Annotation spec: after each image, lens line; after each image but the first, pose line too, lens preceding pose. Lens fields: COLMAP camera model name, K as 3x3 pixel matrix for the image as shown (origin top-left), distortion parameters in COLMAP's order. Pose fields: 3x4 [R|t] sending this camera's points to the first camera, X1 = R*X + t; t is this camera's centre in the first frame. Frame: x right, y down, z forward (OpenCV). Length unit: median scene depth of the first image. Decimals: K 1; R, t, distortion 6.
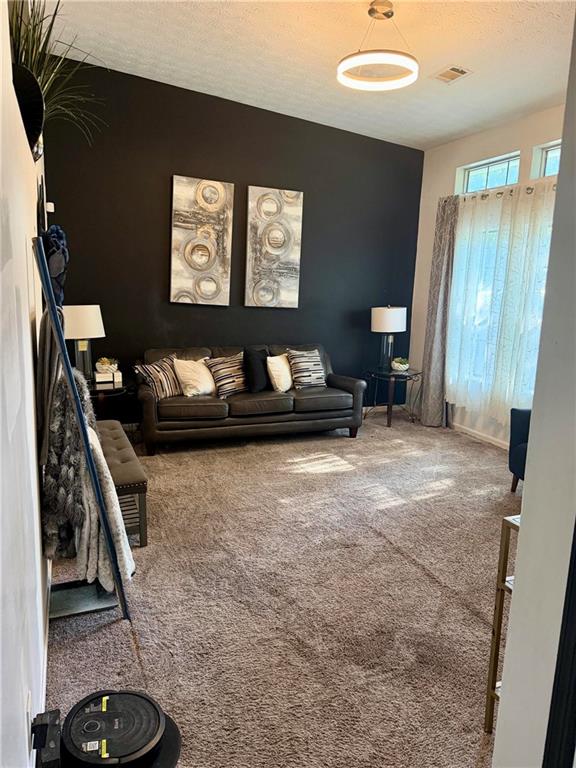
lens RADIAL K [[540.5, 0, 288.1], [0, 540.5, 389.4], [0, 0, 1]] dist [0.097847, -0.156661]
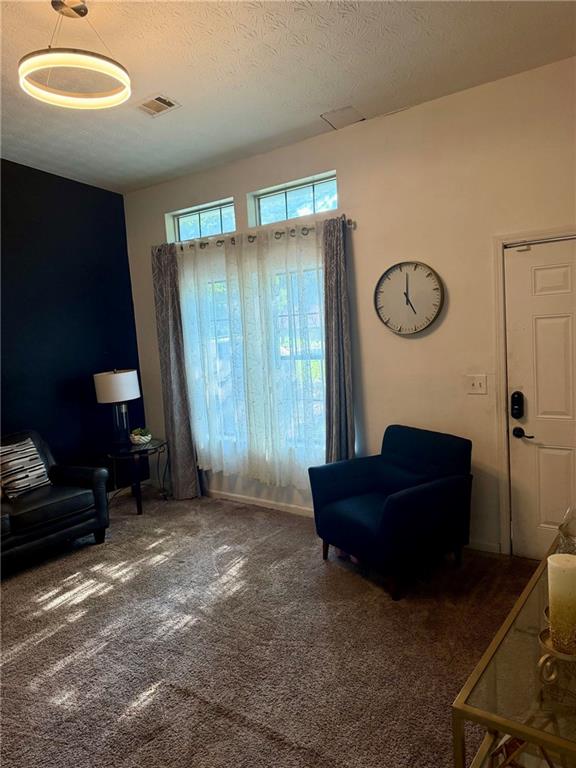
lens RADIAL K [[540.5, 0, 288.1], [0, 540.5, 389.4], [0, 0, 1]] dist [0.097847, -0.156661]
pose [[0.850000, -0.138709, 0.508193, -0.021034], [0.179728, 0.983187, -0.032255, -0.054642], [-0.495175, 0.118753, 0.860639, 0.160732]]
